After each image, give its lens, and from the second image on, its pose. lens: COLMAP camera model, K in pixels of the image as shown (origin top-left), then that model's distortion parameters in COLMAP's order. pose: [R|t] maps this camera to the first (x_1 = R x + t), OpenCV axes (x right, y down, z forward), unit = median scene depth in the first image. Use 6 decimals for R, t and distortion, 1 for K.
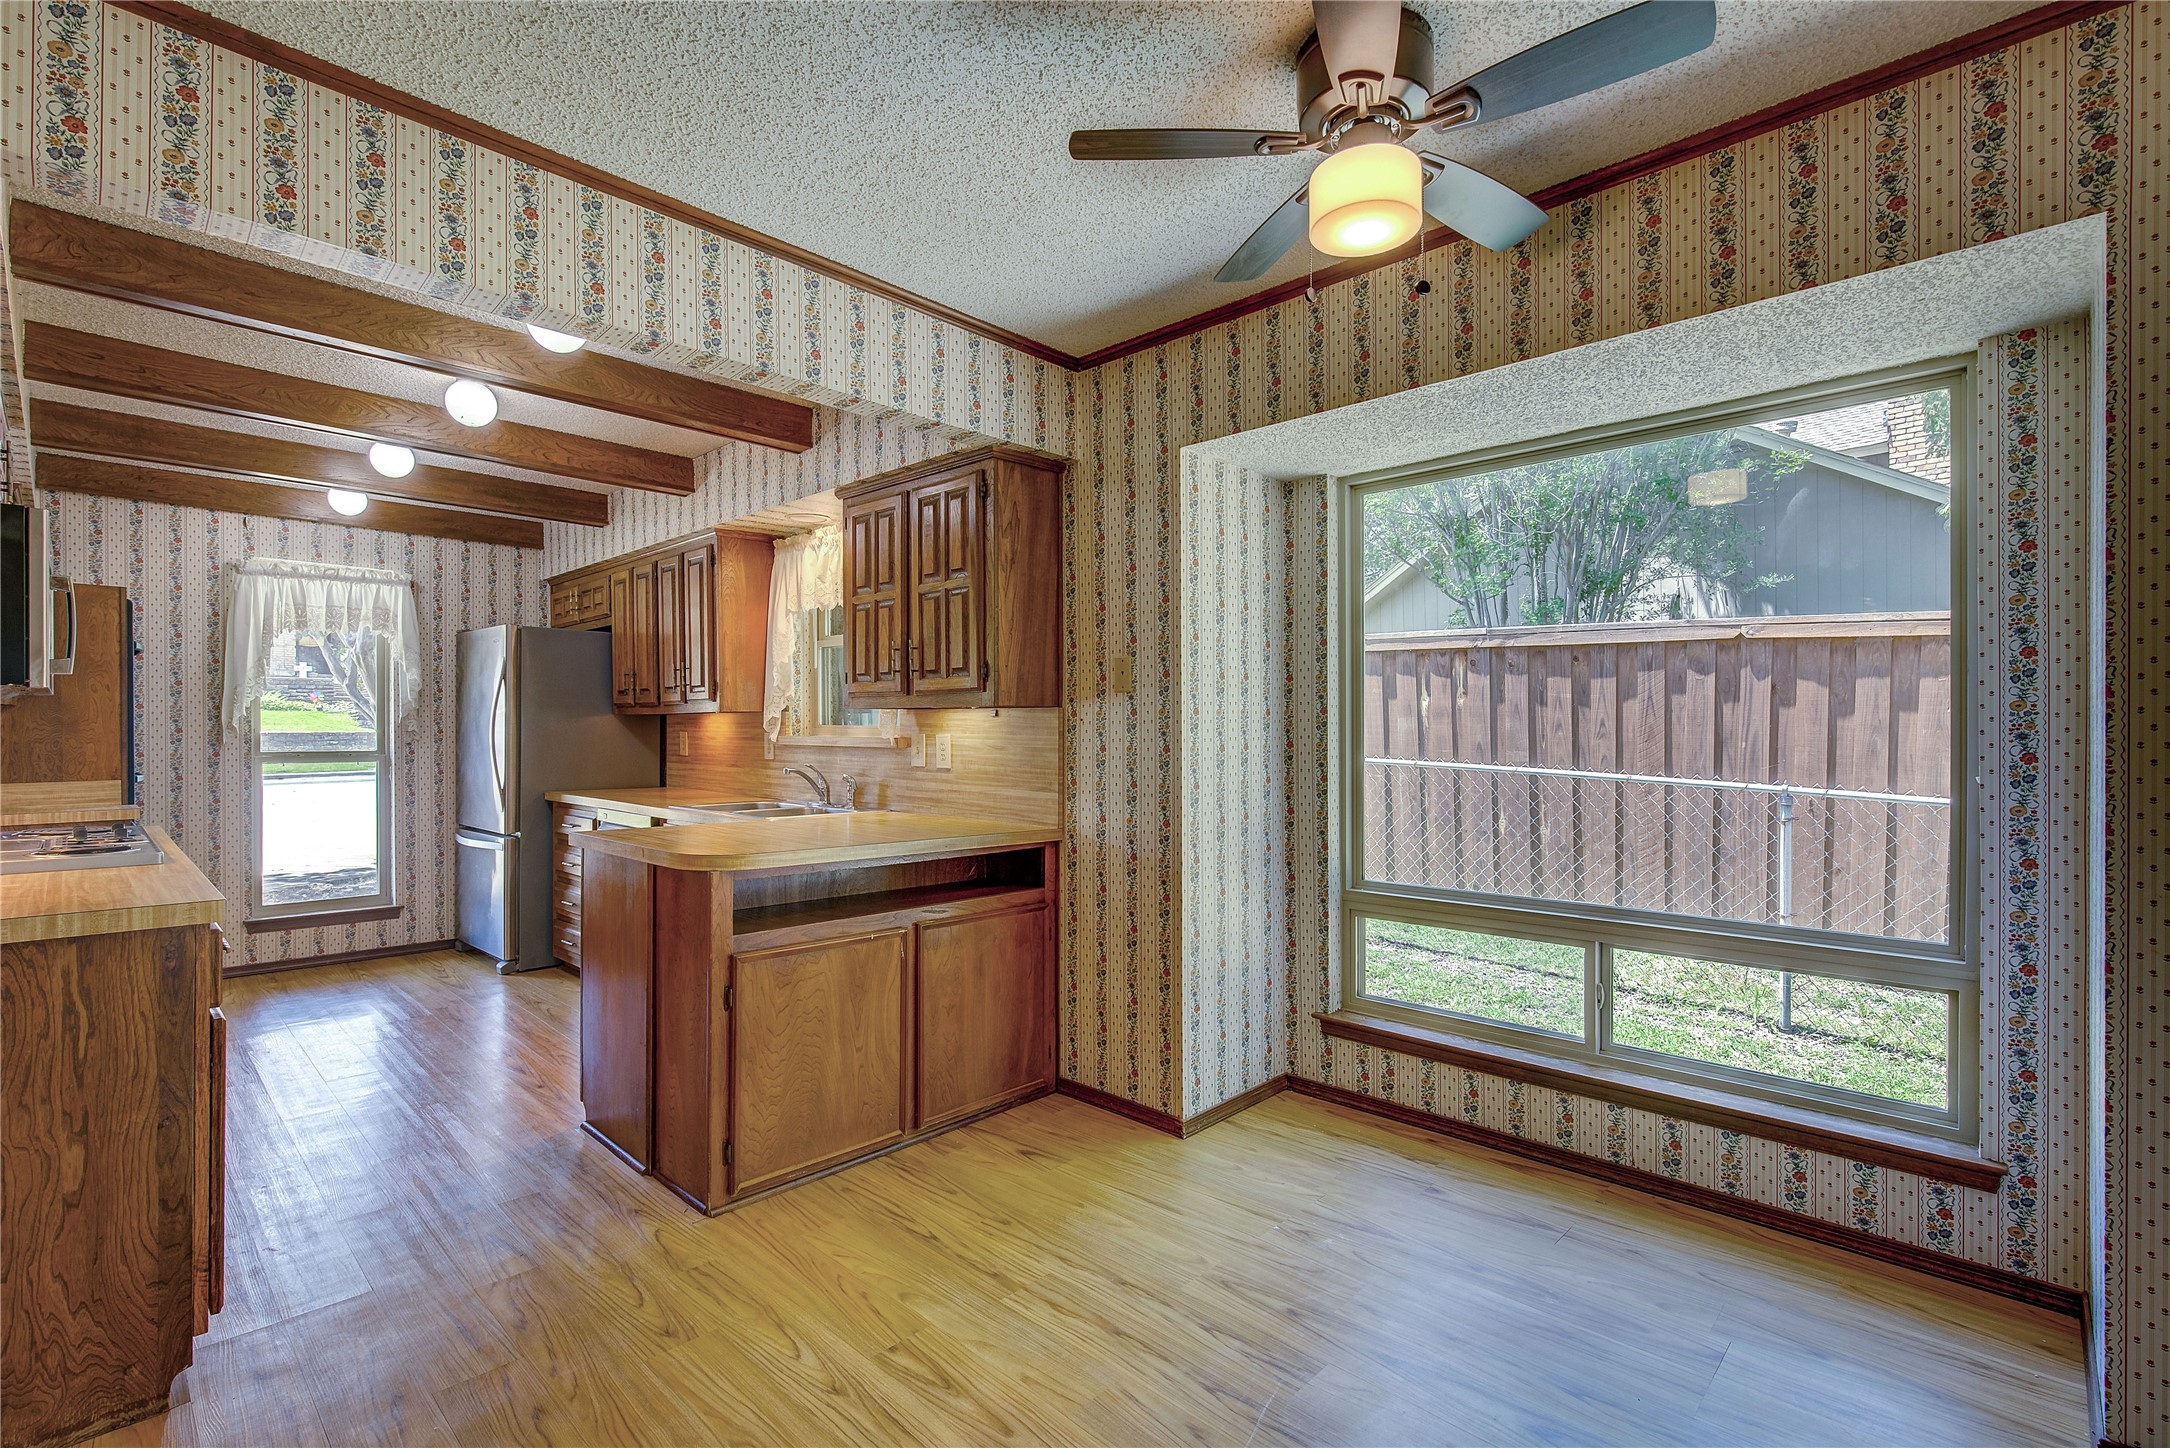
lens RADIAL K [[984.8, 0, 1093.5], [0, 984.8, 732.4], [0, 0, 1]] dist [-0.001534, 0.001509]
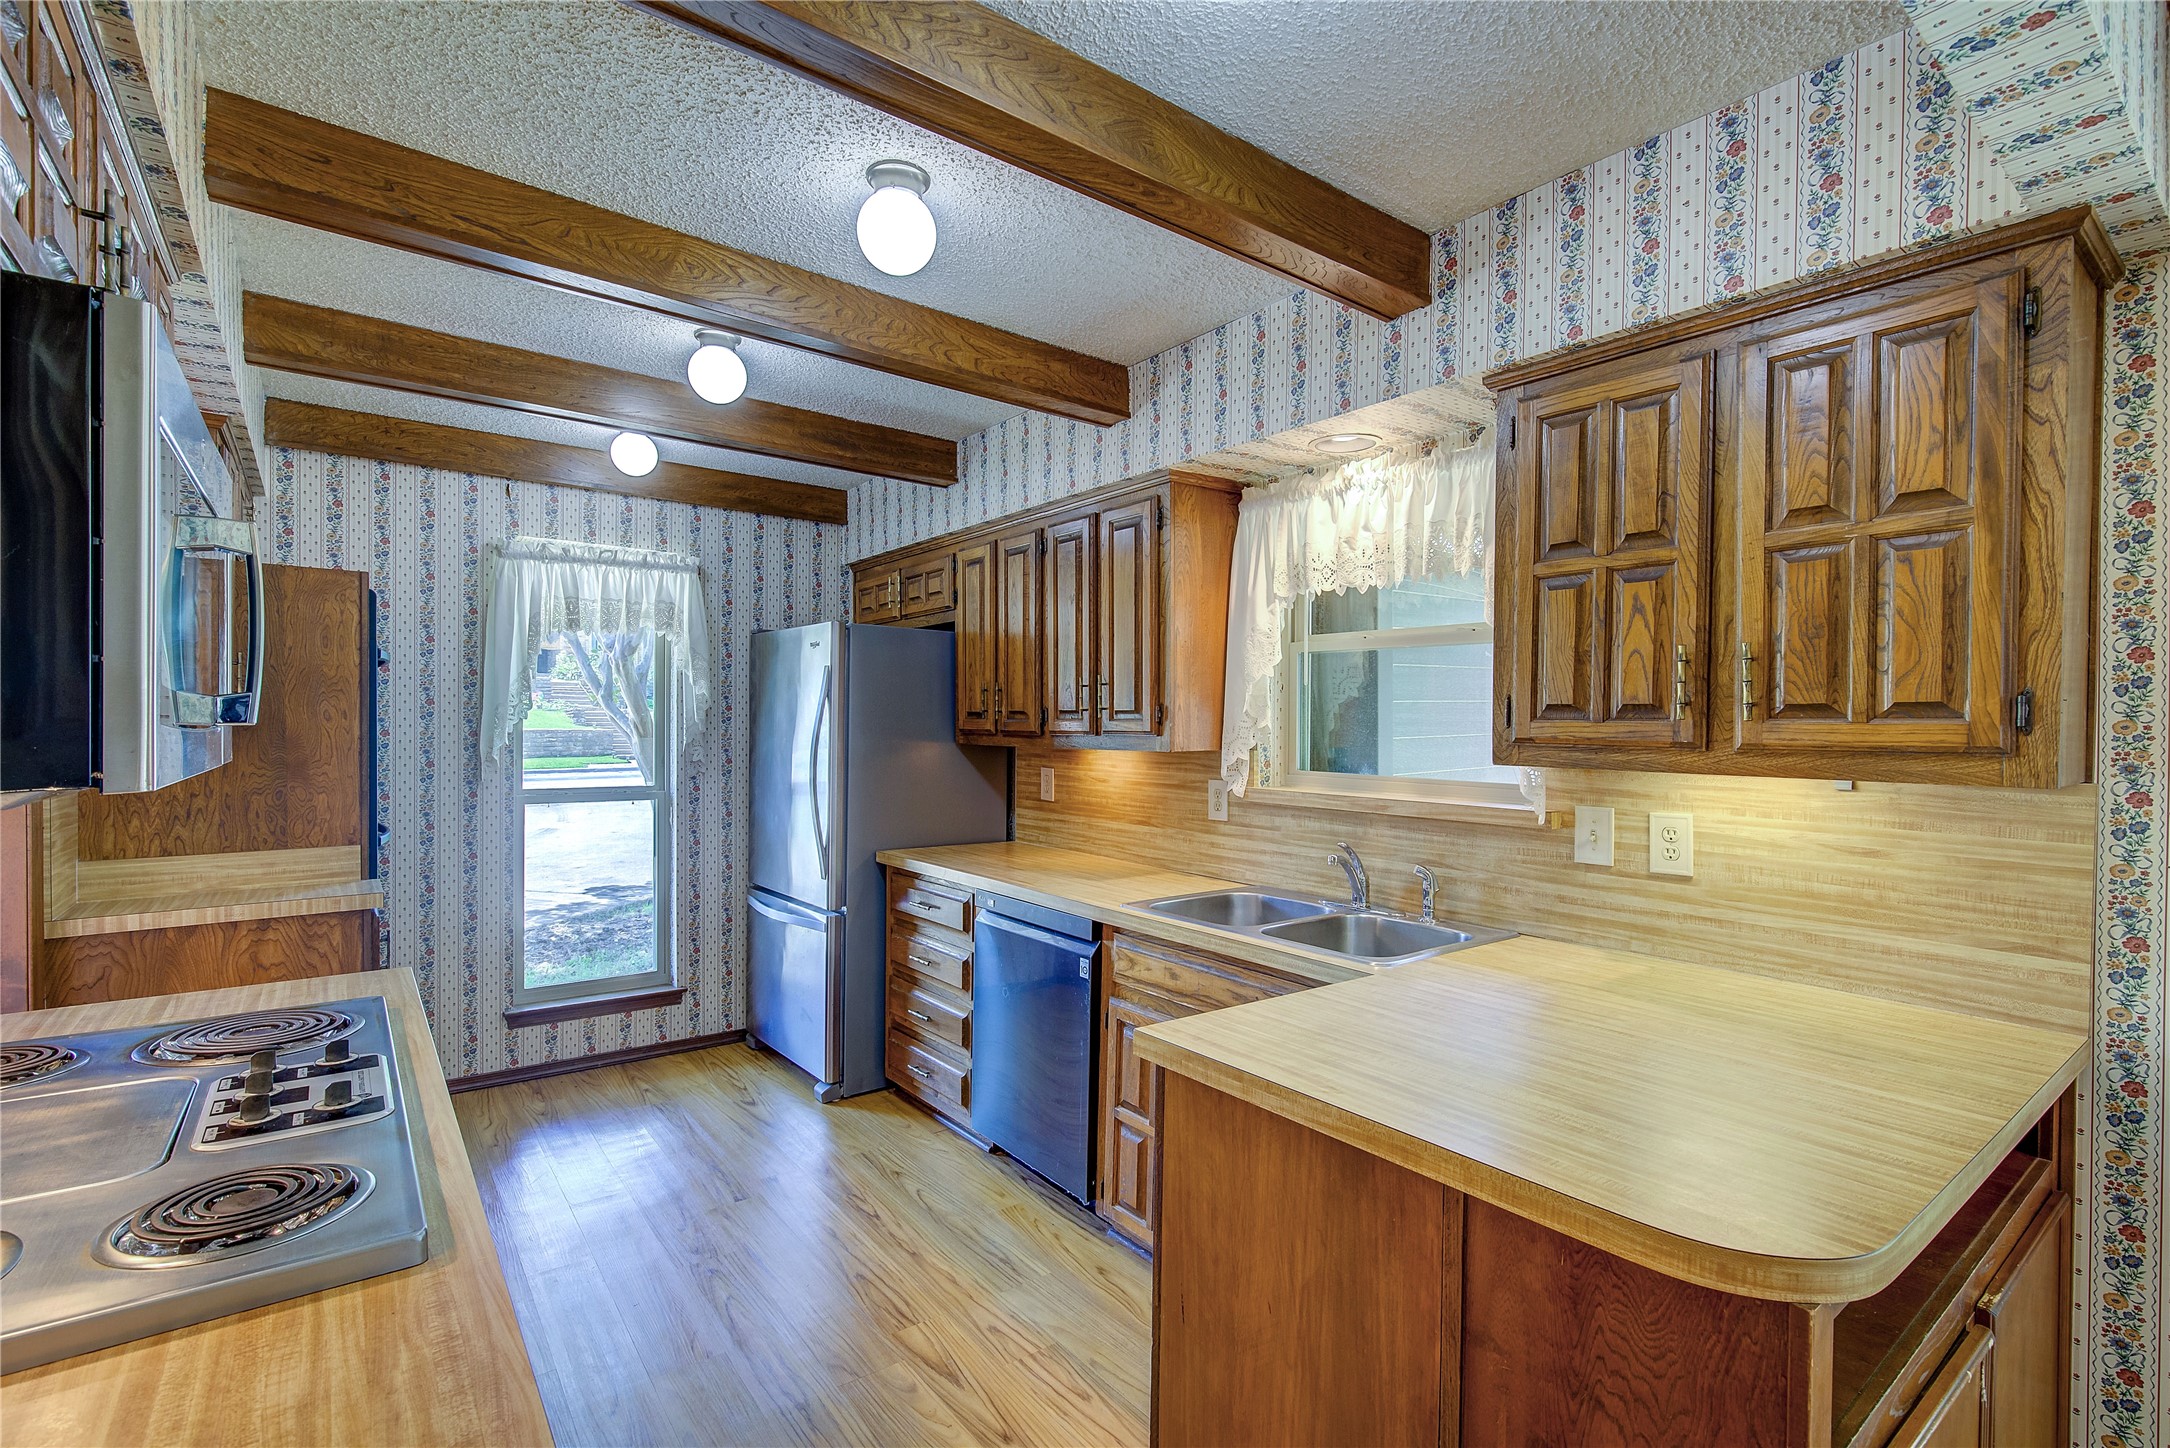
lens RADIAL K [[984.8, 0, 1093.0], [0, 984.8, 733.1], [0, 0, 1]] dist [-0.001534, 0.001509]
pose [[0.989058, 0.008724, -0.147268, -0.304939], [-0.008129, 0.999956, 0.004639, -0.033050], [0.147302, -0.003391, 0.989086, 0.317294]]
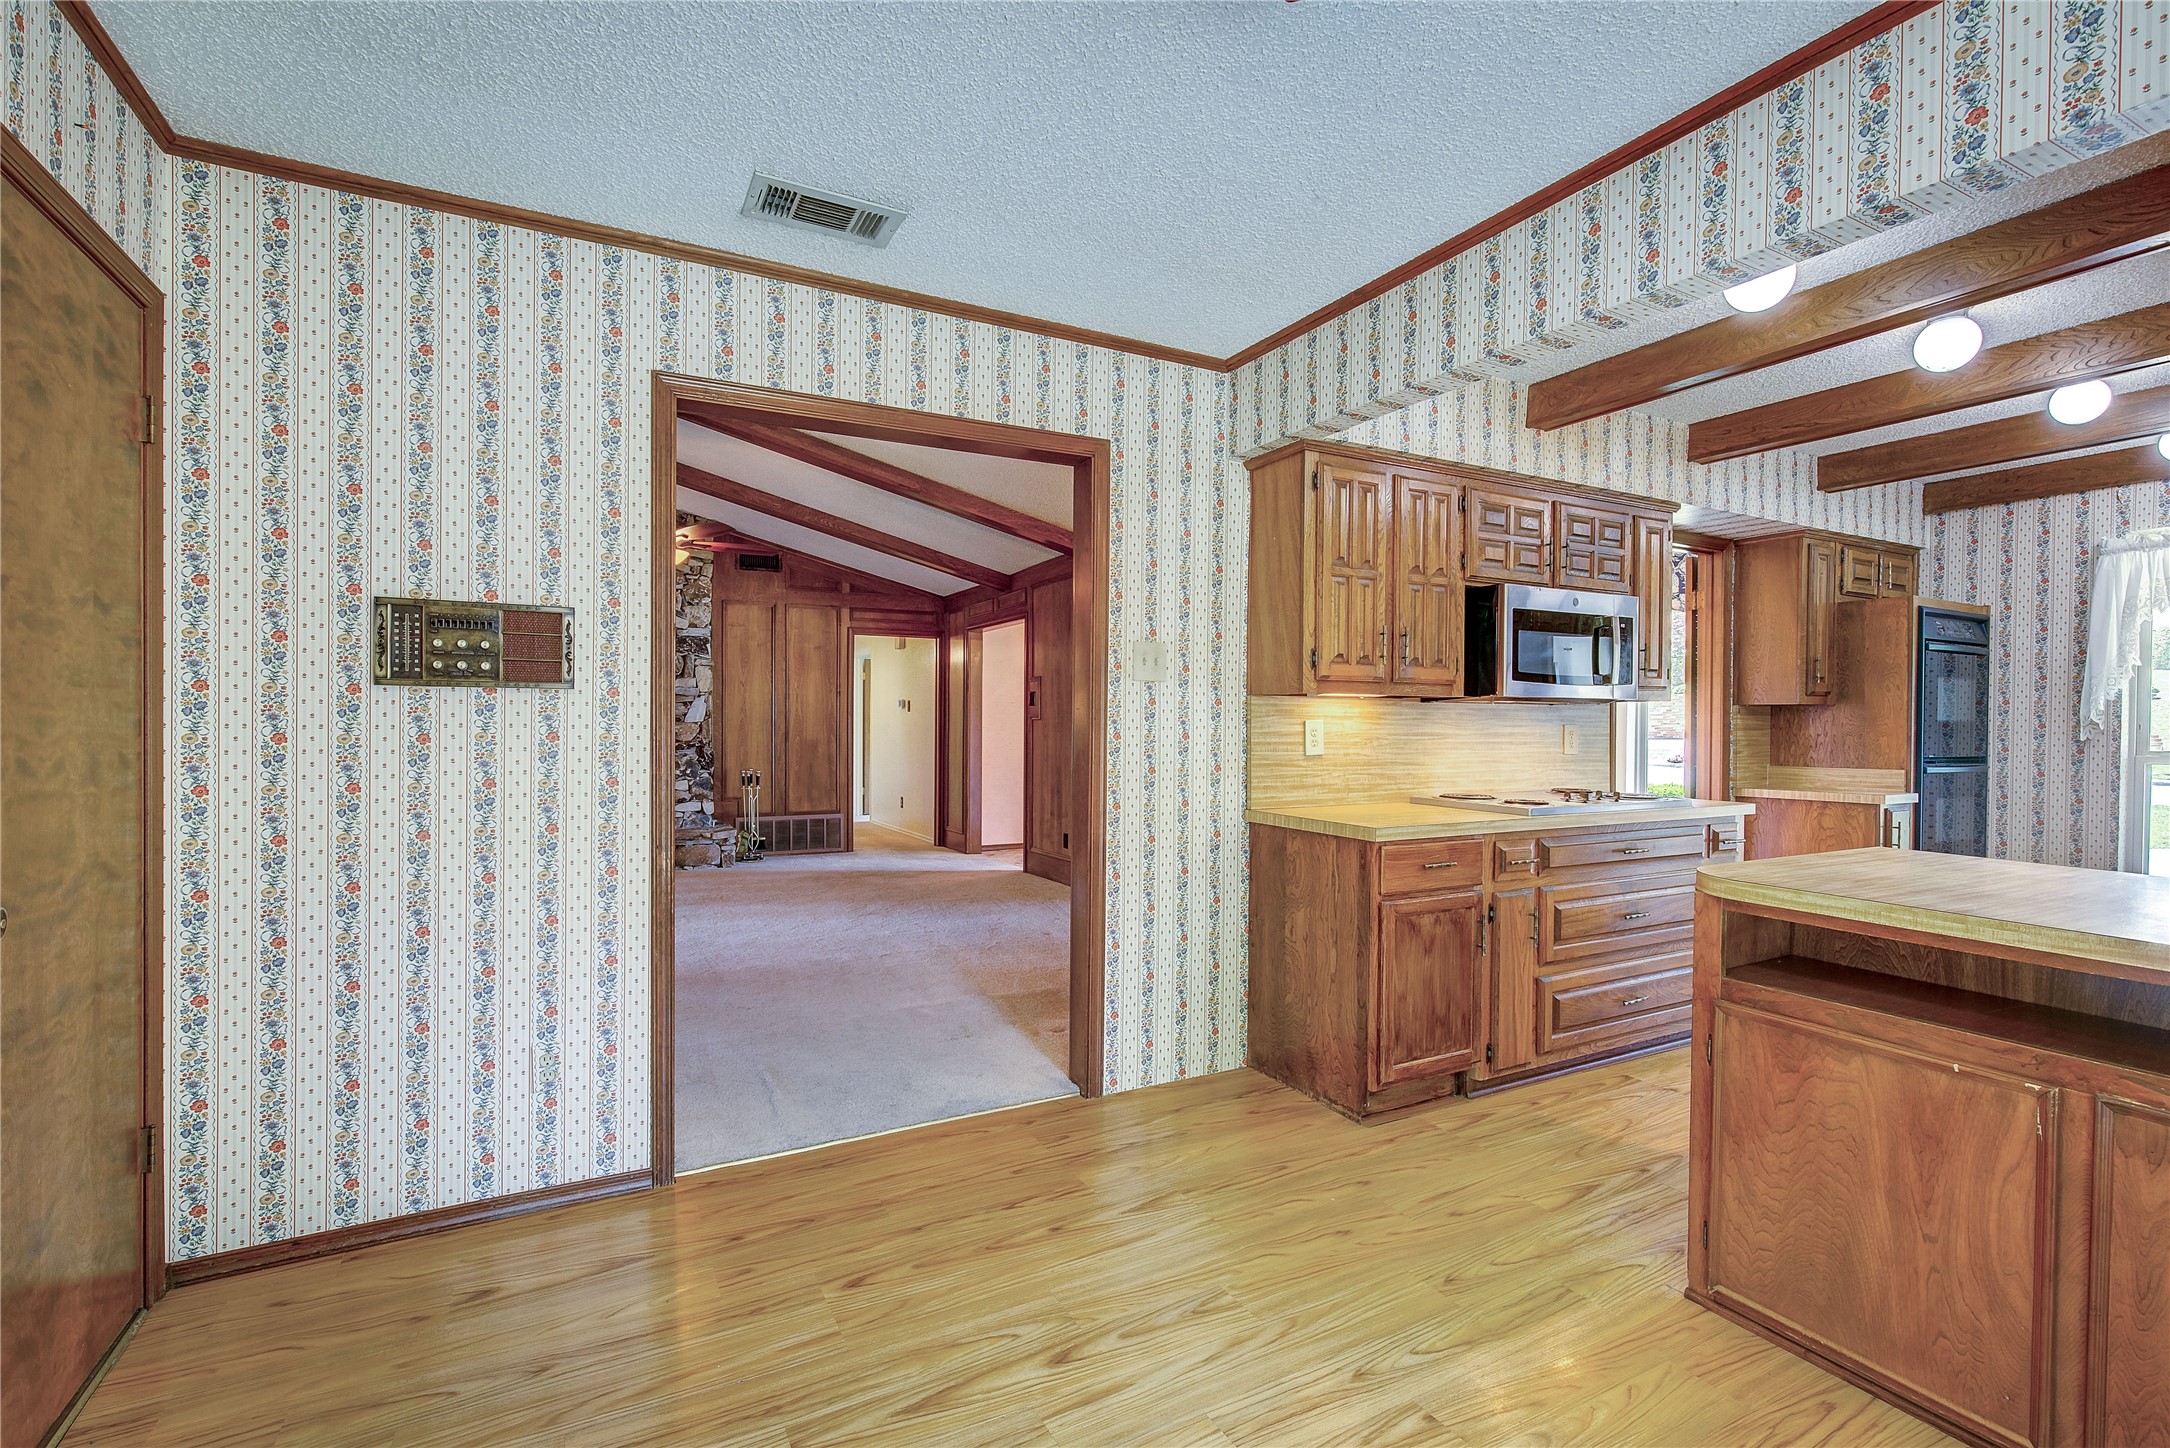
lens RADIAL K [[984.8, 0, 1093.1], [0, 984.8, 734.0], [0, 0, 1]] dist [-0.001534, 0.001509]
pose [[-0.310591, 0.010311, -0.950488, 0.294178], [-0.008174, 0.999875, 0.013518, 0.000156], [0.950509, 0.011967, -0.310468, 0.396476]]
